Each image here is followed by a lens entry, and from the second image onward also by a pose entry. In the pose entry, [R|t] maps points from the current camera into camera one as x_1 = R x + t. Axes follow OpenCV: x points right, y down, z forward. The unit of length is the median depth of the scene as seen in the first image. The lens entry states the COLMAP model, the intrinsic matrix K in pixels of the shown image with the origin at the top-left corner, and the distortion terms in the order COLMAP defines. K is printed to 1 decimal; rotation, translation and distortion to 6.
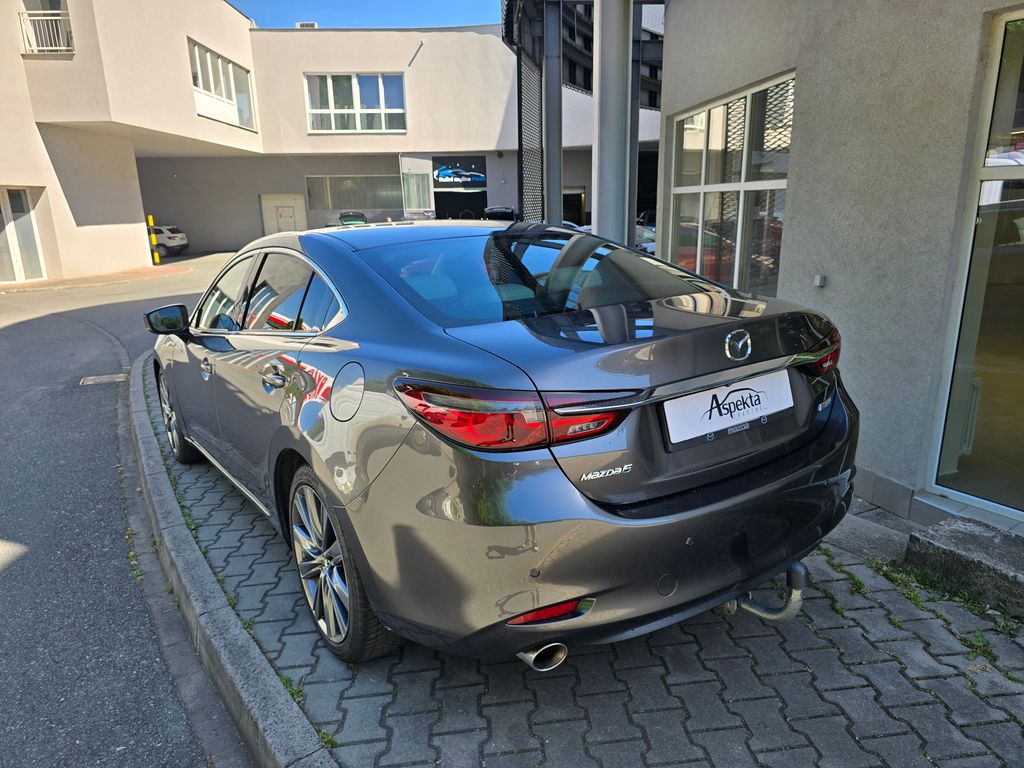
lens RADIAL K [[696.5, 0, 508.2], [0, 696.5, 381.8], [0, 0, 1]] dist [0.041868, -0.035048]
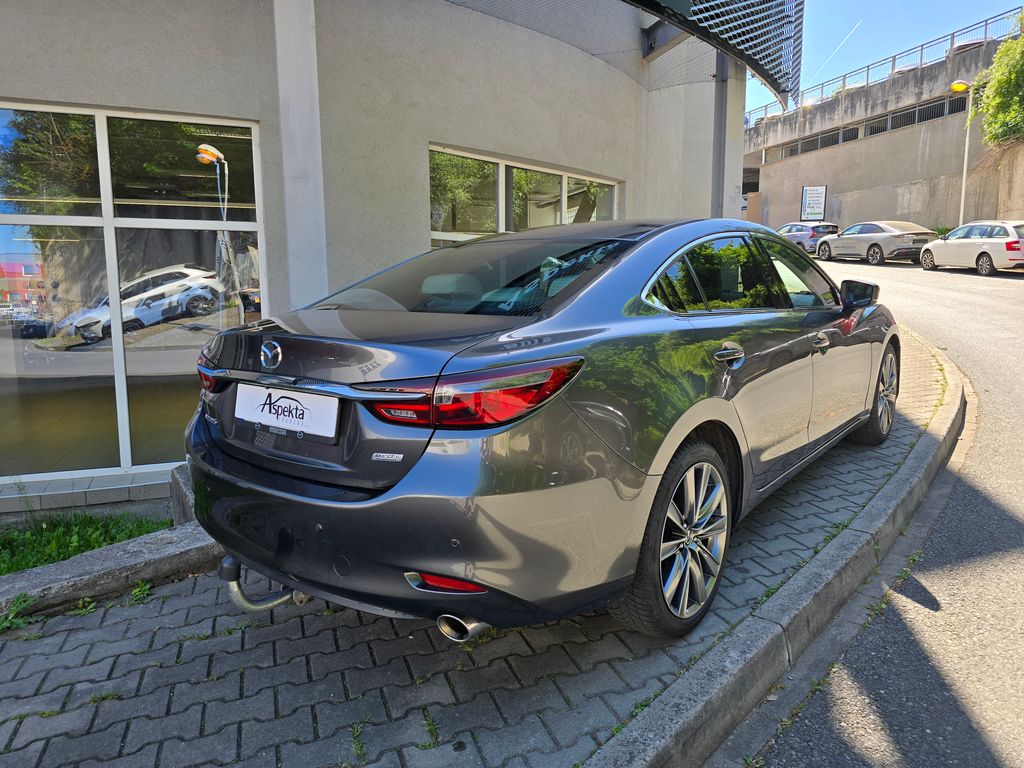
lens RADIAL K [[696.5, 0, 508.2], [0, 696.5, 381.8], [0, 0, 1]] dist [0.041868, -0.035048]
pose [[-0.291985, -0.102732, 0.950889, -0.882467], [0.247987, 0.952081, 0.179009, -0.187136], [-0.923714, 0.288076, -0.252517, 1.186883]]
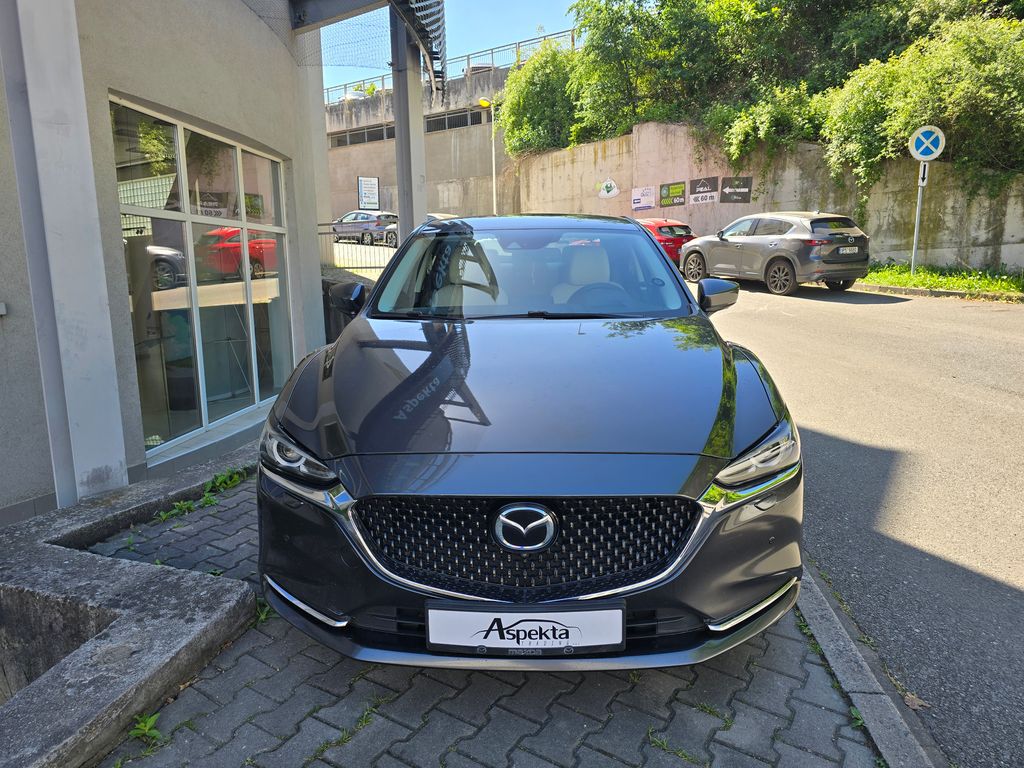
lens RADIAL K [[696.5, 0, 508.2], [0, 696.5, 381.8], [0, 0, 1]] dist [0.041868, -0.035048]
pose [[-0.813961, -0.058717, 0.577944, -0.618771], [0.174976, 0.923895, 0.340296, -0.277698], [-0.553941, 0.378114, -0.741741, 1.499485]]
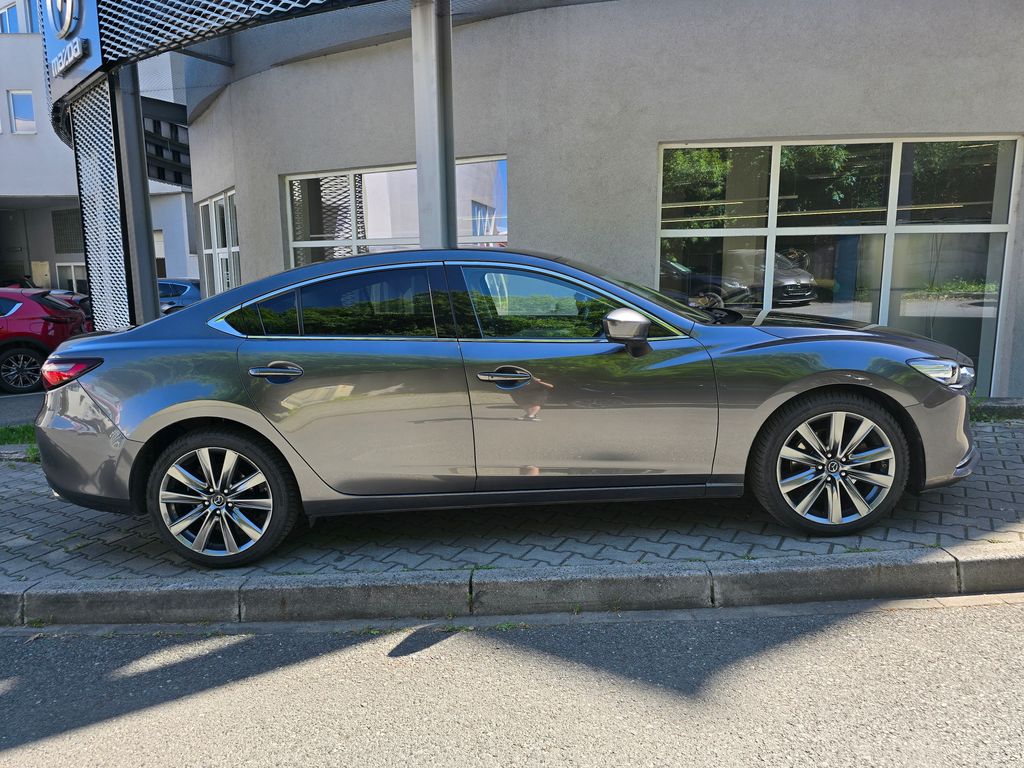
lens RADIAL K [[696.5, 0, 508.2], [0, 696.5, 381.8], [0, 0, 1]] dist [0.041868, -0.035048]
pose [[0.580083, -0.115479, 0.806330, -0.830936], [0.200822, 0.979619, -0.004178, -0.011460], [-0.789414, 0.164352, 0.591451, 0.310922]]
